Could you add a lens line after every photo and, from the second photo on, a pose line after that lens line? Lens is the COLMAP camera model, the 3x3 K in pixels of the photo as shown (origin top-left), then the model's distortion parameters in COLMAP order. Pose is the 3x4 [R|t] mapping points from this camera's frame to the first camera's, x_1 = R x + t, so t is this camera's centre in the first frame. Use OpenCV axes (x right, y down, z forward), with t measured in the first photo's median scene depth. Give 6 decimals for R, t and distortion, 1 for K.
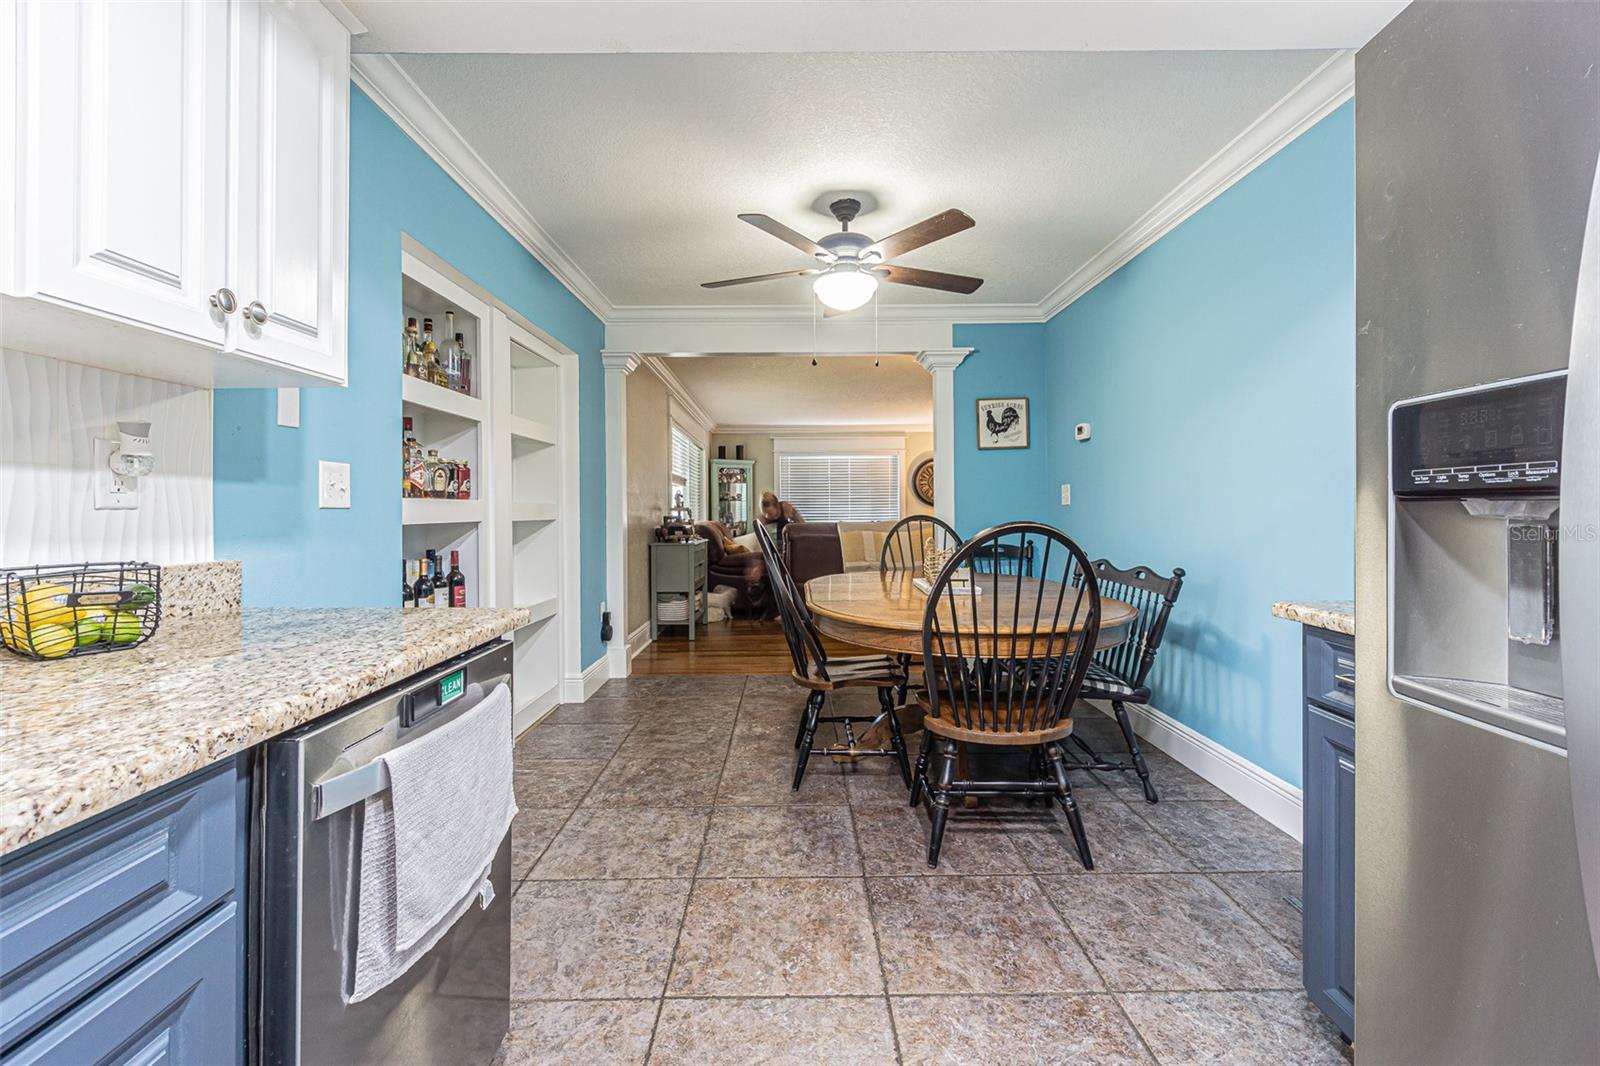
lens RADIAL K [[690.2, 0, 801.7], [0, 690.2, 523.9], [0, 0, 1]] dist [-0.005016, 0.000663]
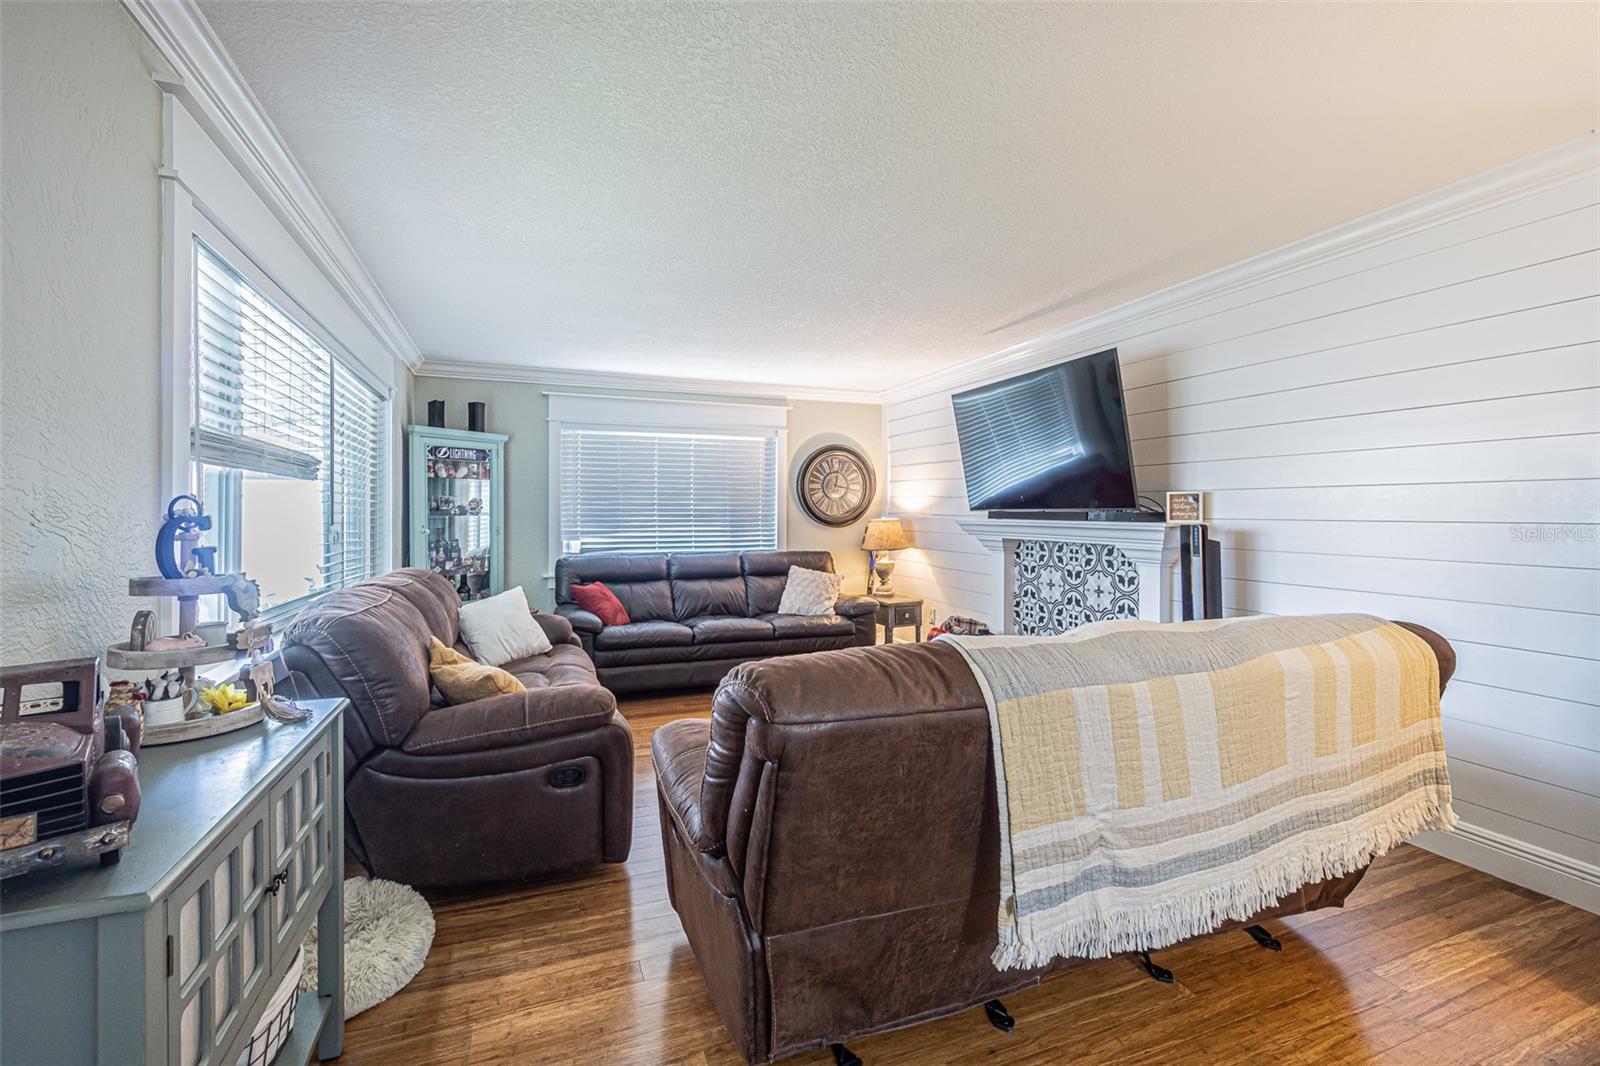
lens RADIAL K [[690.2, 0, 794.0], [0, 690.2, 518.7], [0, 0, 1]] dist [-0.005016, 0.000663]
pose [[0.934536, 0.005772, 0.355822, -0.052570], [-0.006408, 0.999979, 0.000609, -0.032179], [-0.355811, -0.002849, 0.934554, 0.457573]]
